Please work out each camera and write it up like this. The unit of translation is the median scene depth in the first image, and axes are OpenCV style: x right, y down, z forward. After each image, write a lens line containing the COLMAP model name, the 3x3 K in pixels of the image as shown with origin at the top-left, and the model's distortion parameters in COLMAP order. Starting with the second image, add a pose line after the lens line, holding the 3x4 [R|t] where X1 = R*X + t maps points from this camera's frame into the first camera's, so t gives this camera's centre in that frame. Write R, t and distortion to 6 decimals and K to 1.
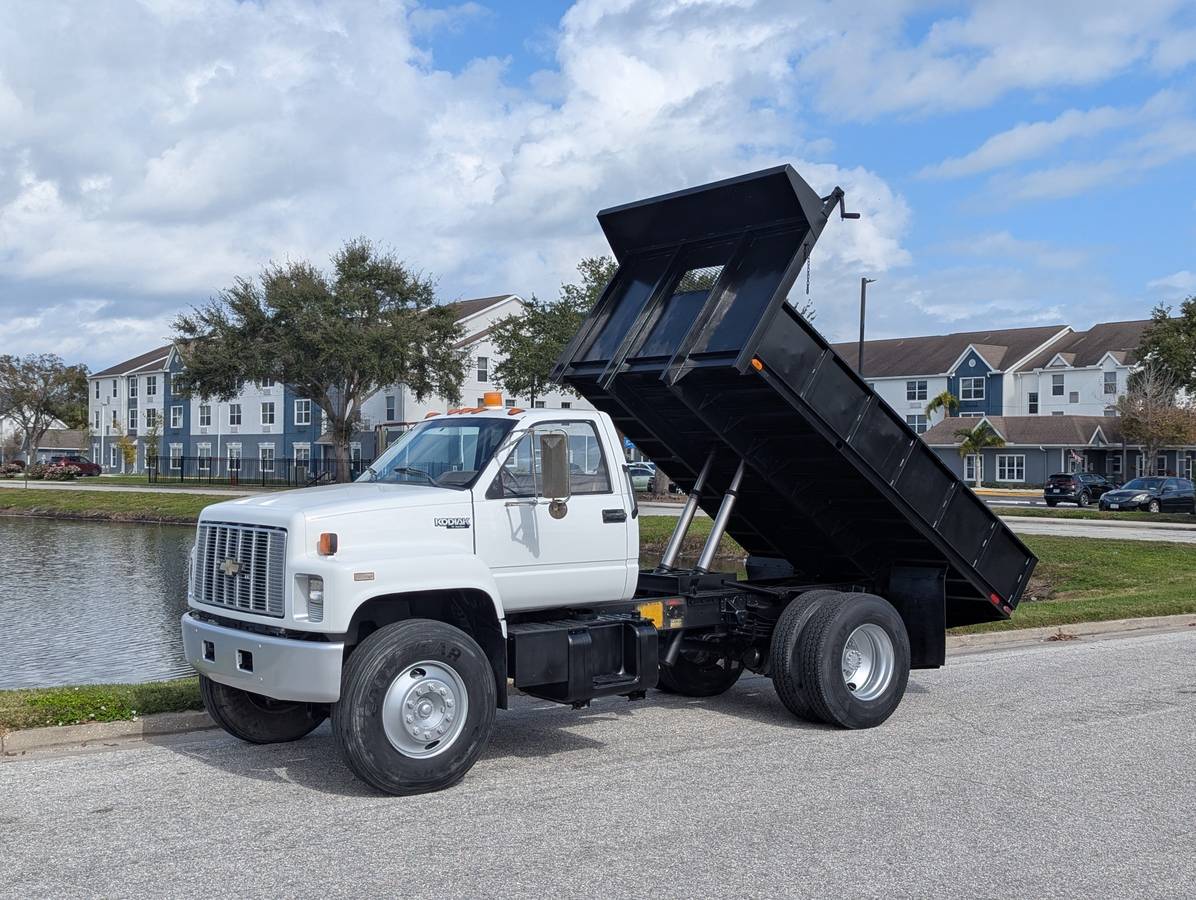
lens RADIAL K [[1375.7, 0, 610.7], [0, 1375.7, 446.1], [0, 0, 1]] dist [0.128569, -0.368878]
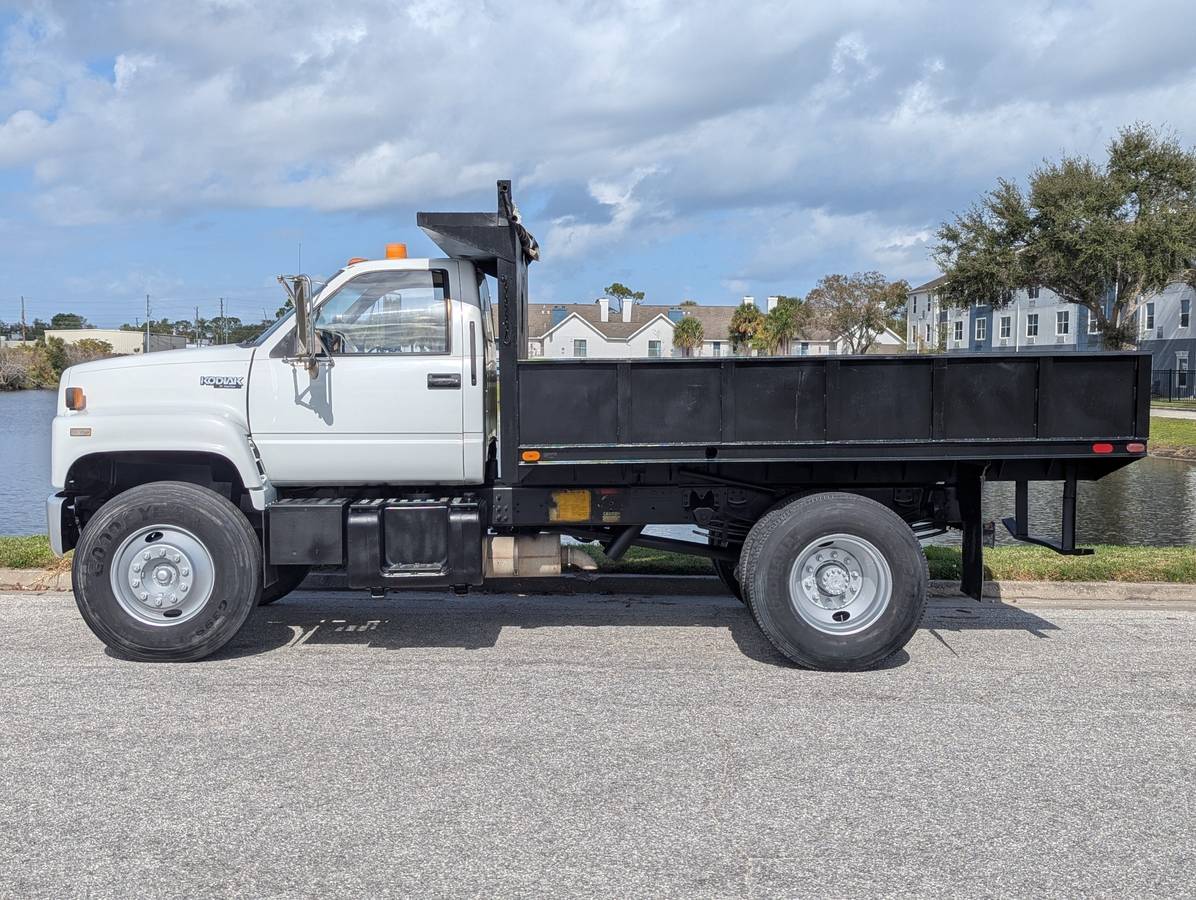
lens RADIAL K [[1373.8, 0, 599.4], [0, 1373.8, 456.3], [0, 0, 1]] dist [0.135514, -0.368877]
pose [[0.810558, 0.036214, -0.584538, 0.072562], [0.003099, 0.997807, 0.066115, 0.005138], [0.585650, -0.055401, 0.808668, 0.045308]]
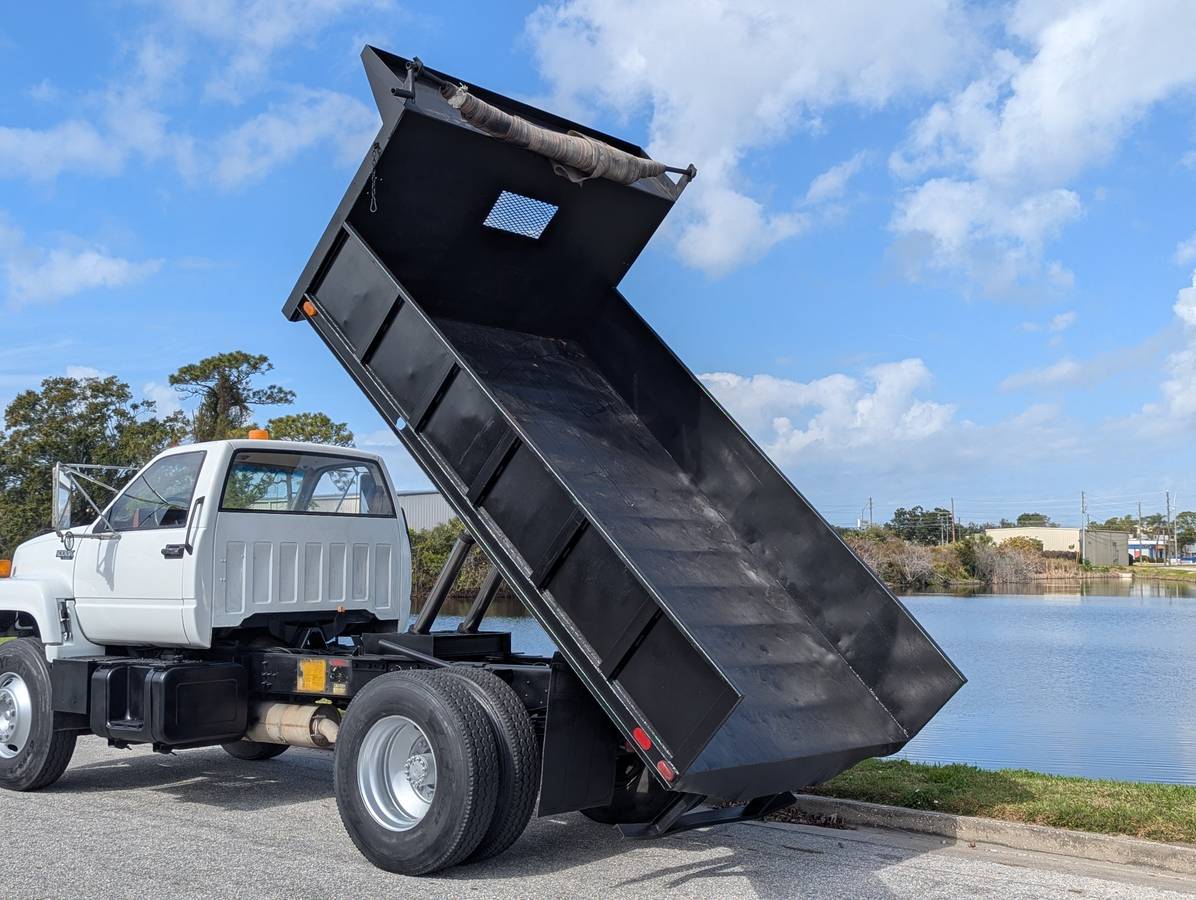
lens RADIAL K [[1372.9, 0, 598.0], [0, 1372.9, 450.0], [0, 0, 1]] dist [0.024286, 0.042192]
pose [[0.247887, -0.085474, -0.965011, 0.122498], [0.008892, 0.996259, -0.085957, 0.008117], [0.968748, 0.012727, 0.247720, 0.130496]]
